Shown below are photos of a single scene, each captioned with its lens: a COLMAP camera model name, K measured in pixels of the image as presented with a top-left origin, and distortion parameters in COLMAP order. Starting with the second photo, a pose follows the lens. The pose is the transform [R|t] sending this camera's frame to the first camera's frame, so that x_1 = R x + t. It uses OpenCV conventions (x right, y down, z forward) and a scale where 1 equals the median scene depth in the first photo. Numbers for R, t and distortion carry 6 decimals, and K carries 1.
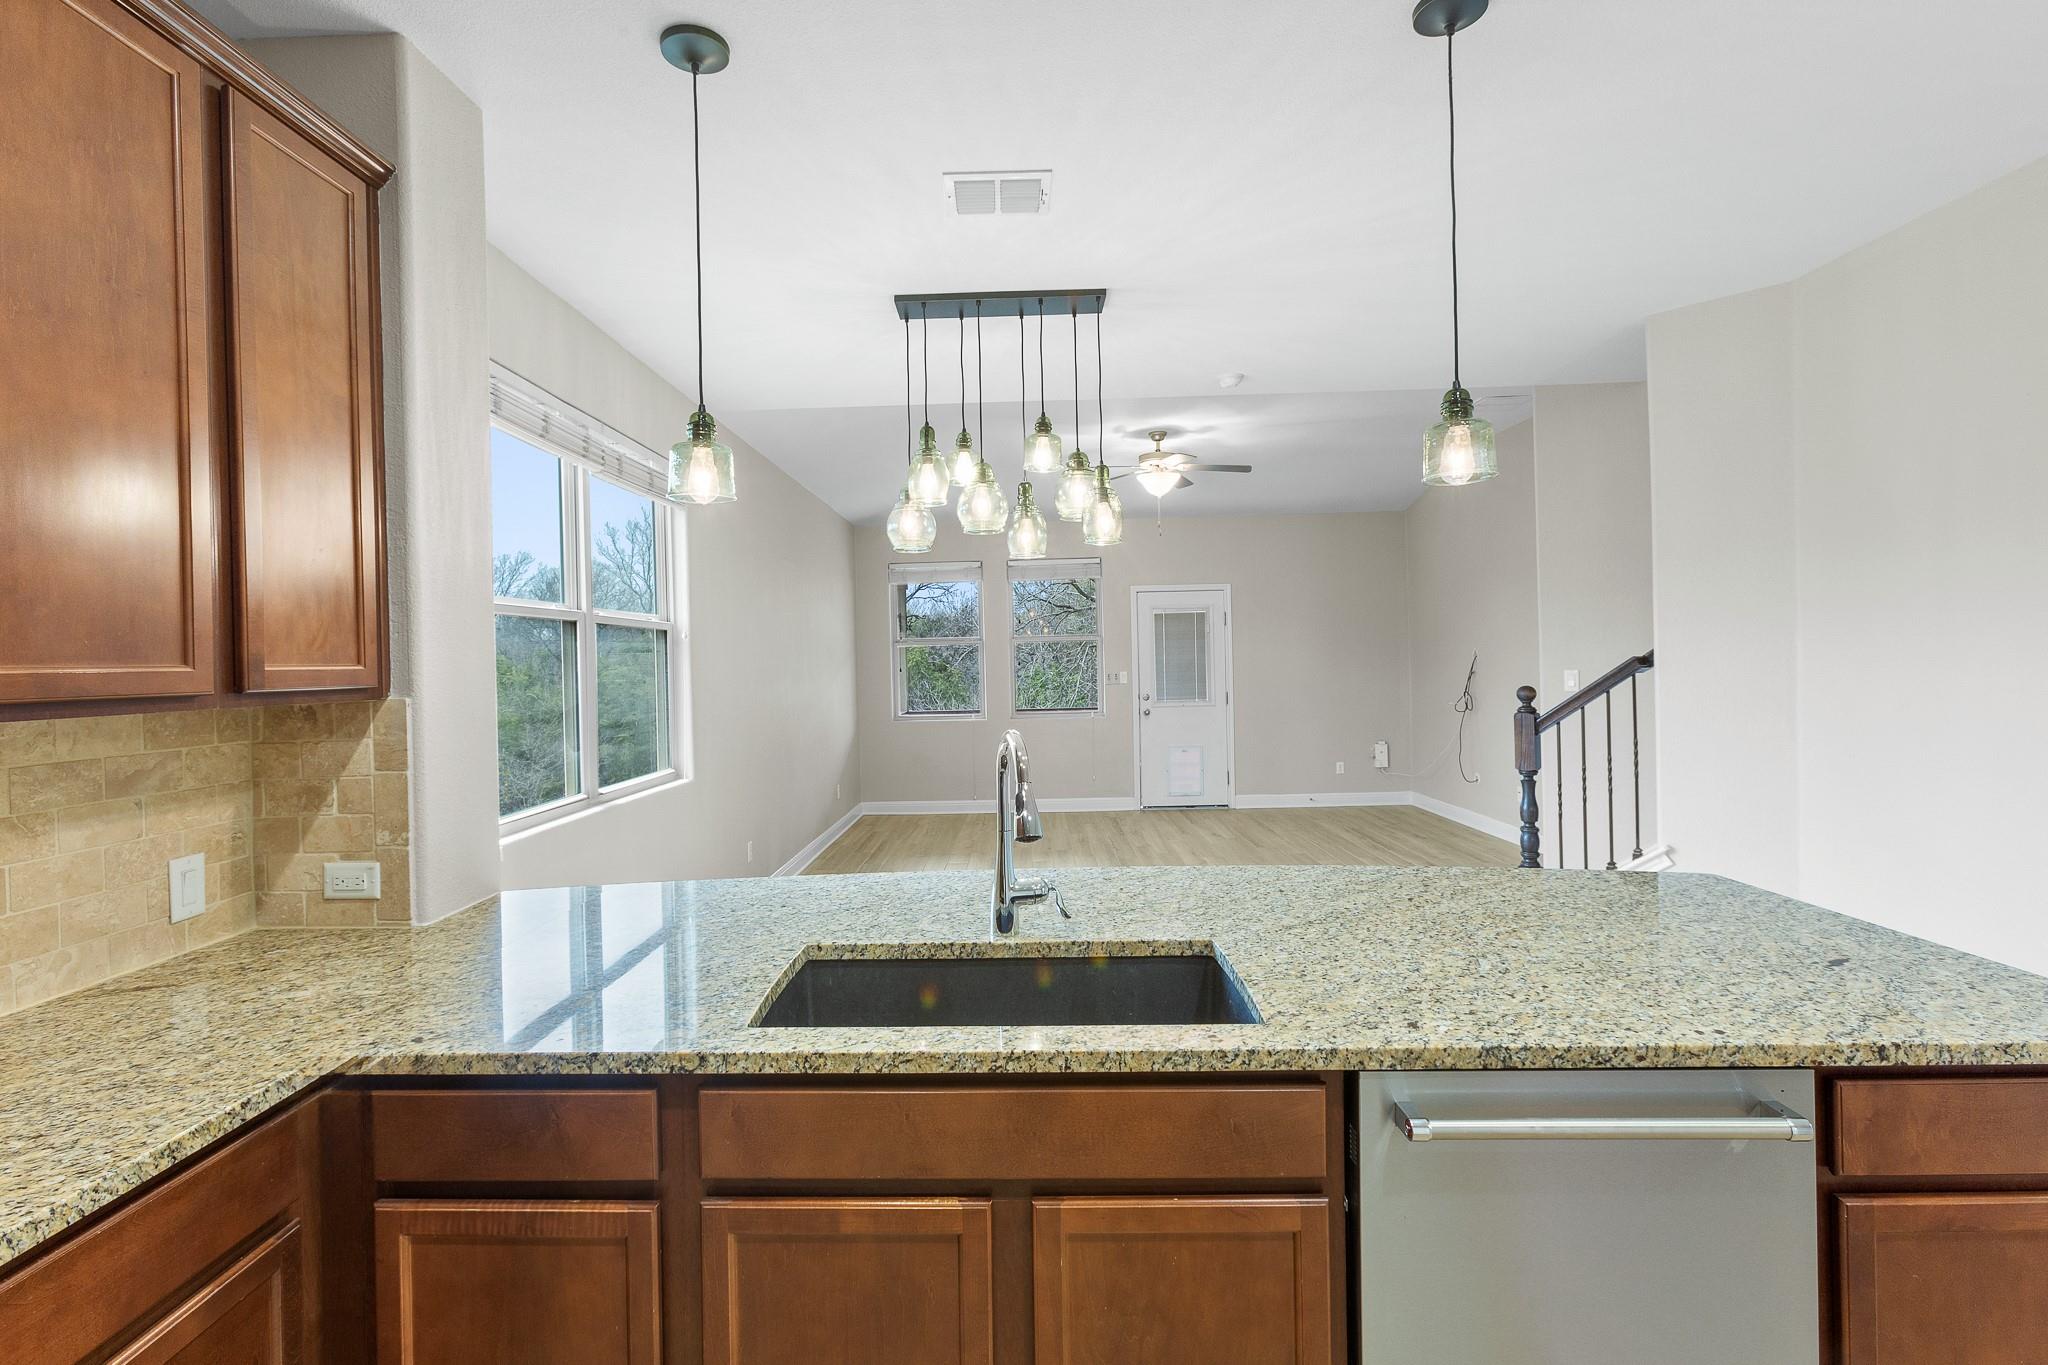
lens RADIAL K [[956.5, 0, 1015.8], [0, 956.5, 665.0], [0, 0, 1]] dist [-0.000505, 0.000110]
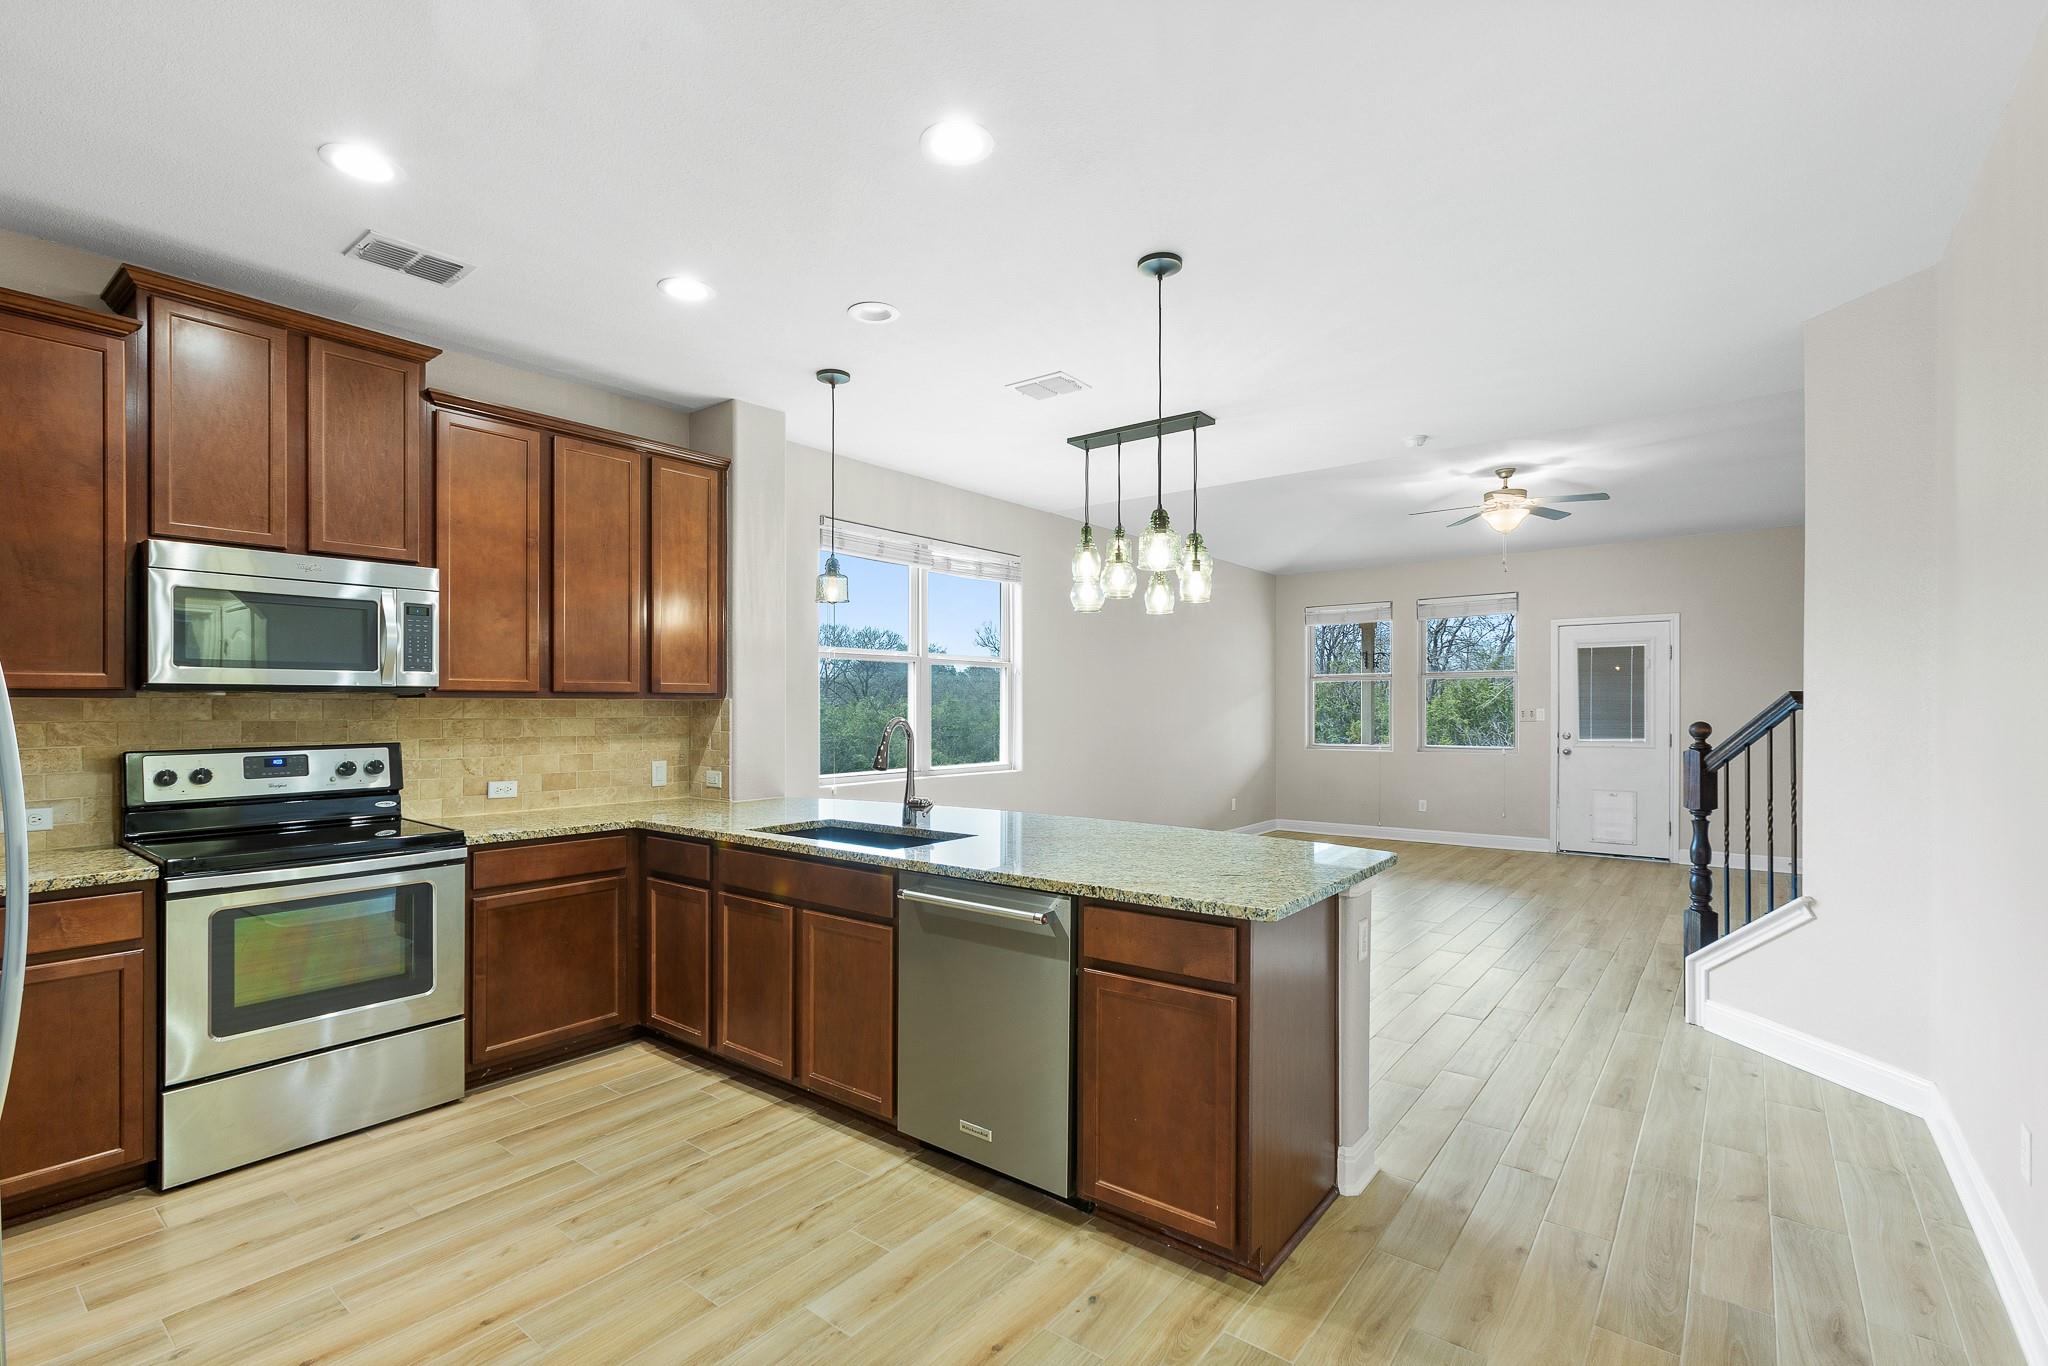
lens RADIAL K [[943.6, 0, 1023.4], [0, 943.6, 707.2], [0, 0, 1]] dist [-0.008721, 0.000796]
pose [[0.806759, 0.020045, -0.590541, 1.210121], [-0.016886, 0.999798, 0.010867, 0.019043], [0.590639, 0.001205, 0.806935, -0.368224]]
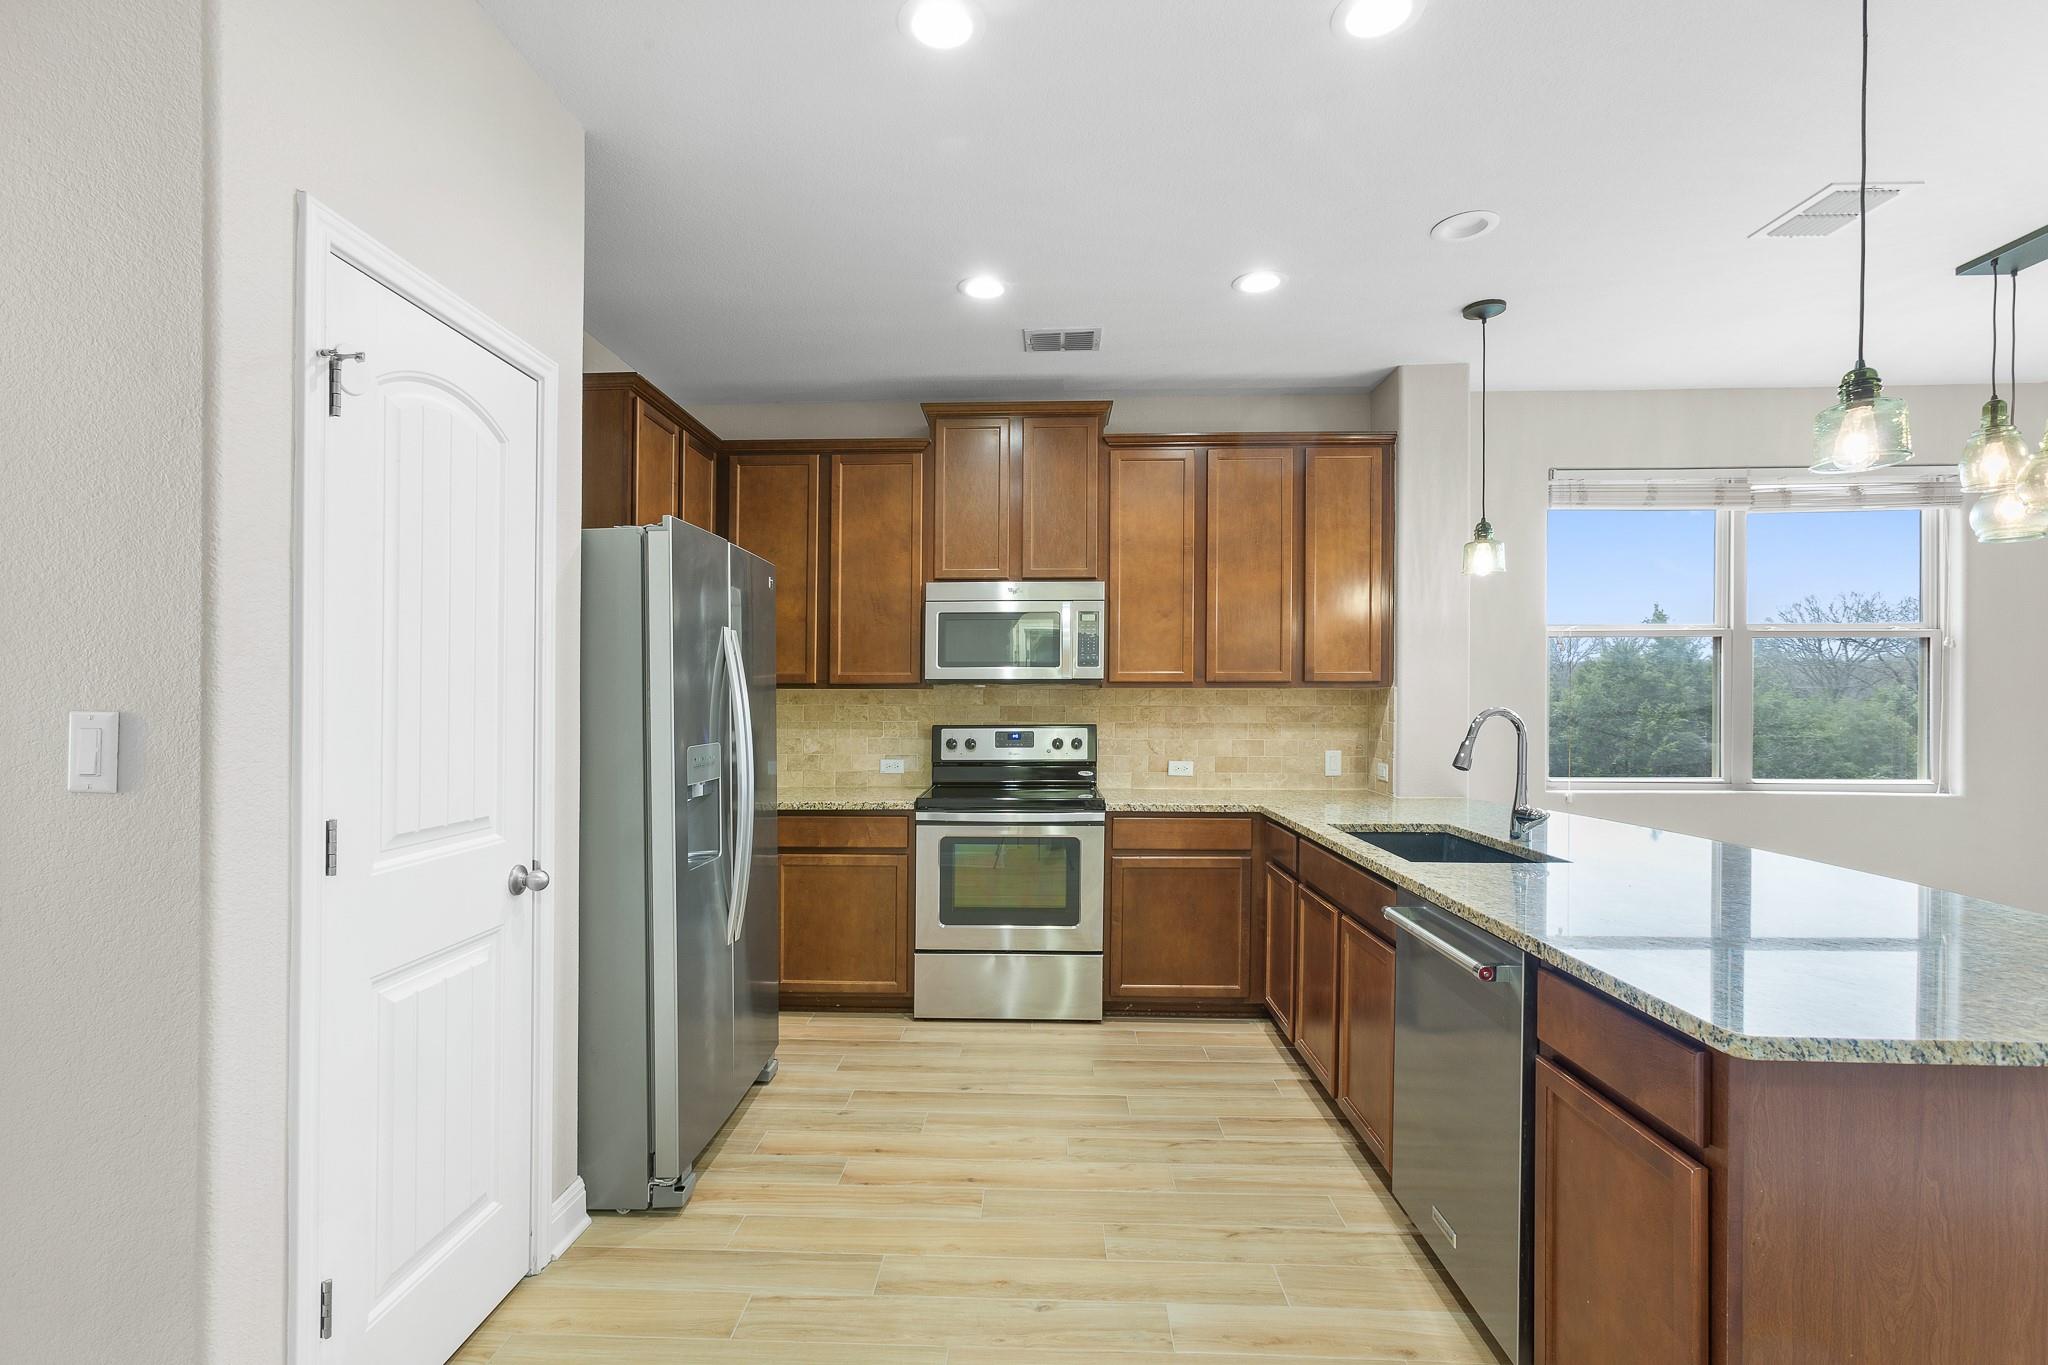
lens RADIAL K [[944.4, 0, 980.2], [0, 944.4, 693.8], [0, 0, 1]] dist [-0.033710, 0.016870]
pose [[-0.031973, 0.015453, -0.999369, 1.428032], [-0.003034, 0.999874, 0.015558, 0.019992], [0.999484, 0.003529, -0.031923, 0.164642]]
